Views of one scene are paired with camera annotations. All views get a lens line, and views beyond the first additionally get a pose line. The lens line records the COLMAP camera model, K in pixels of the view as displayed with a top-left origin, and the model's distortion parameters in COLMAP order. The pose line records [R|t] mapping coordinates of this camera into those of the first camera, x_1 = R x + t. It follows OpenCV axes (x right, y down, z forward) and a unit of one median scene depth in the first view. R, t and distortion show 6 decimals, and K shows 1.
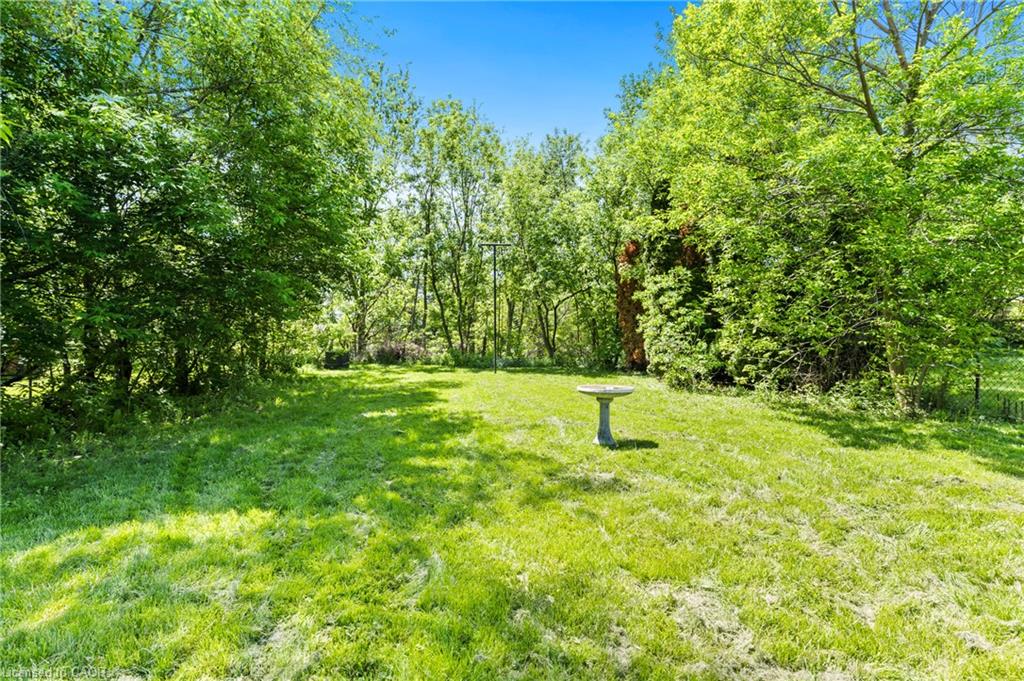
lens RADIAL K [[463.0, 0, 510.8], [0, 463.0, 341.4], [0, 0, 1]] dist [0.001735, 0.000176]
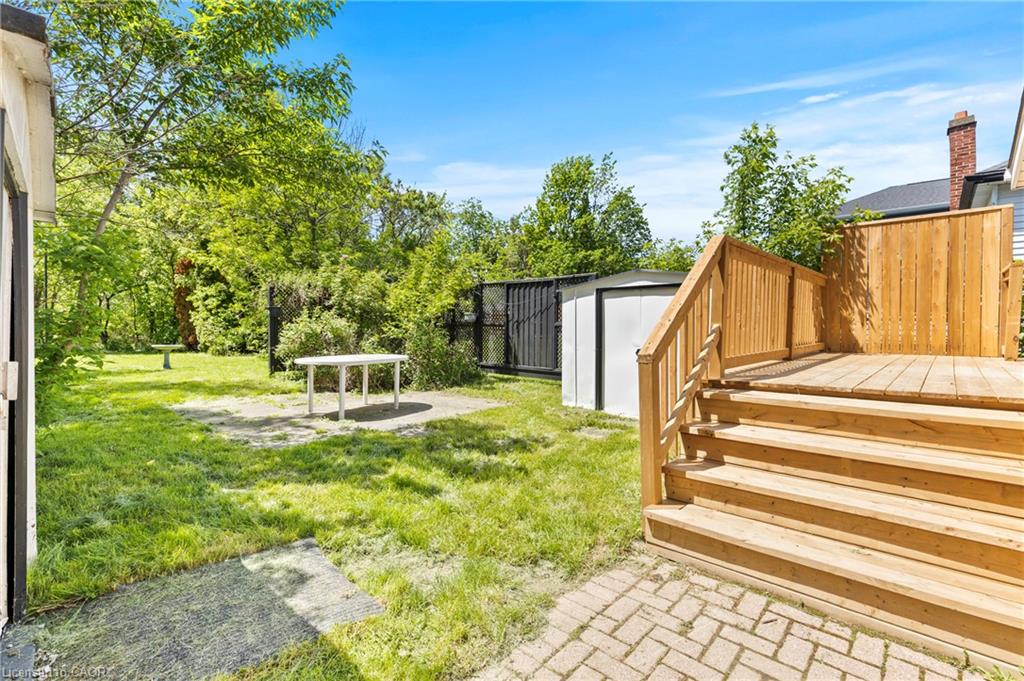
lens RADIAL K [[463.0, 0, 509.9], [0, 463.0, 342.3], [0, 0, 1]] dist [0.001735, 0.000176]
pose [[0.661405, -0.003873, 0.750019, -0.171070], [-0.004680, 0.999946, 0.009291, 0.027191], [-0.750014, -0.009655, 0.661351, -0.784791]]
